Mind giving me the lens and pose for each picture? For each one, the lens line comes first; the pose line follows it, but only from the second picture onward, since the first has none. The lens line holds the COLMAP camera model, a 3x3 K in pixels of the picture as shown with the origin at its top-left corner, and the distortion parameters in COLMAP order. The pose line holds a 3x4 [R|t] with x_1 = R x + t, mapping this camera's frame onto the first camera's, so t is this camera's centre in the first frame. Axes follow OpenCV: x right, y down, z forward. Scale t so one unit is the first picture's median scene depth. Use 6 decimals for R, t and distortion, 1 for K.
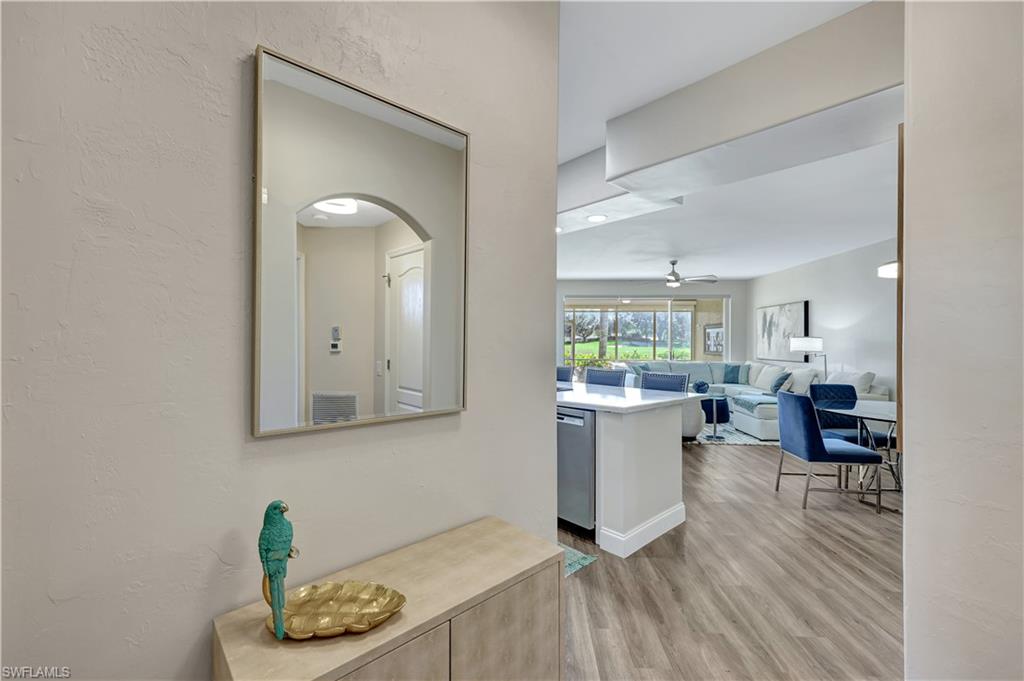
lens RADIAL K [[415.0, 0, 511.5], [0, 415.0, 342.7], [0, 0, 1]] dist [0.002936, 0.000267]
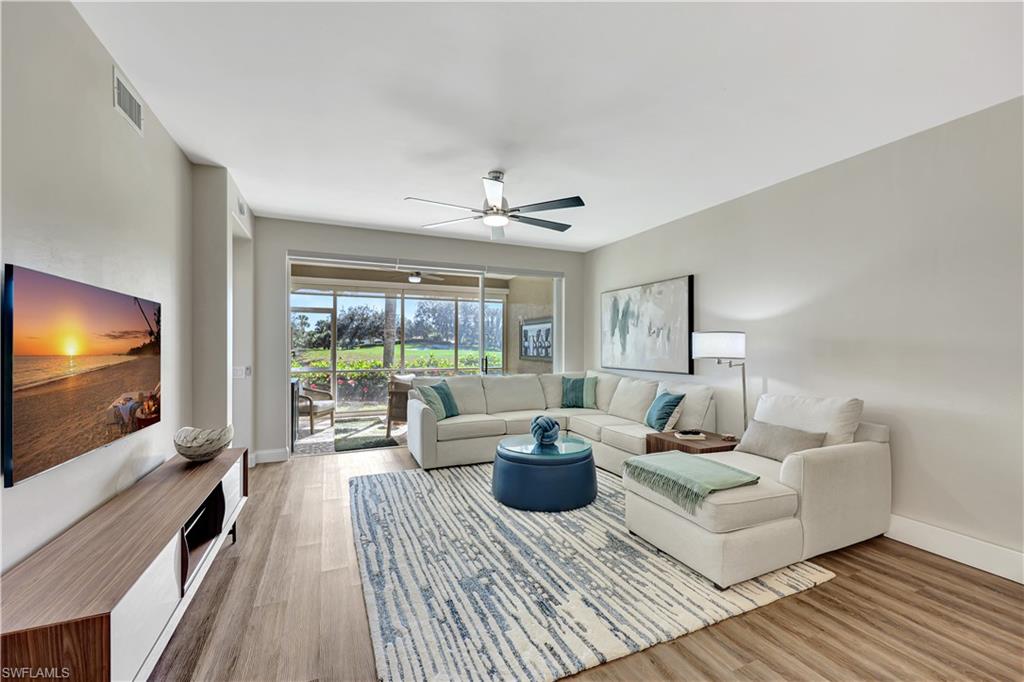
lens RADIAL K [[415.0, 0, 509.4], [0, 415.0, 346.2], [0, 0, 1]] dist [0.002936, 0.000267]
pose [[0.894850, -0.004903, 0.446340, 0.157328], [0.004496, 0.999988, 0.001970, 0.002464], [-0.446344, 0.000244, 0.894861, 0.469473]]
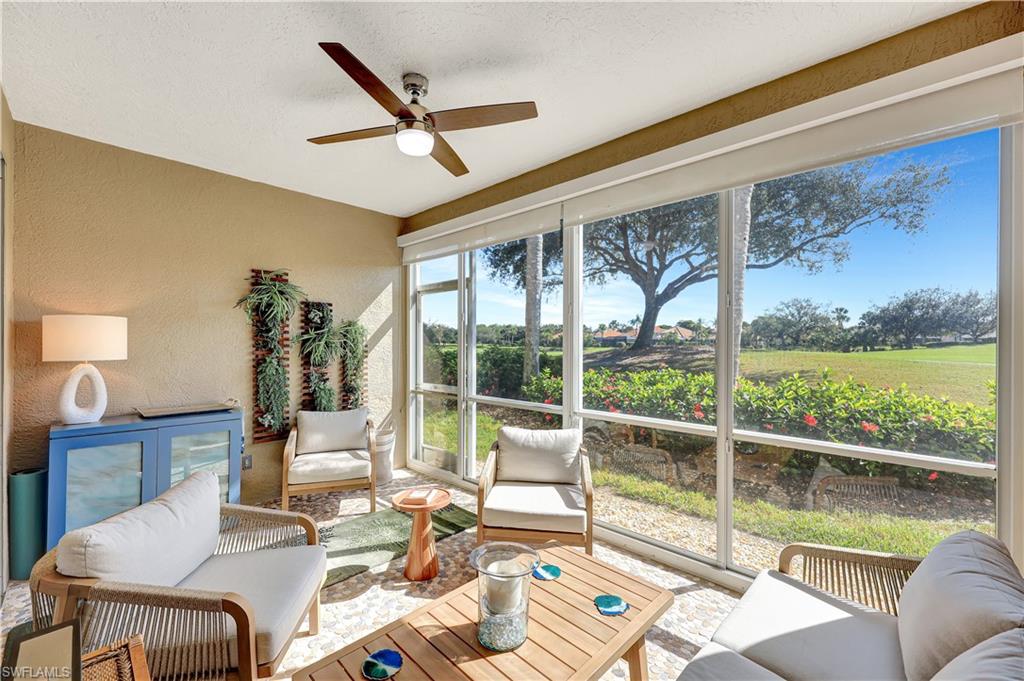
lens RADIAL K [[415.0, 0, 512.7], [0, 415.0, 344.1], [0, 0, 1]] dist [0.002936, 0.000267]
pose [[0.766609, -0.007030, -0.642076, 0.568746], [0.004723, 0.999975, -0.005310, -0.002852], [0.642097, 0.001038, 0.766623, 1.095220]]
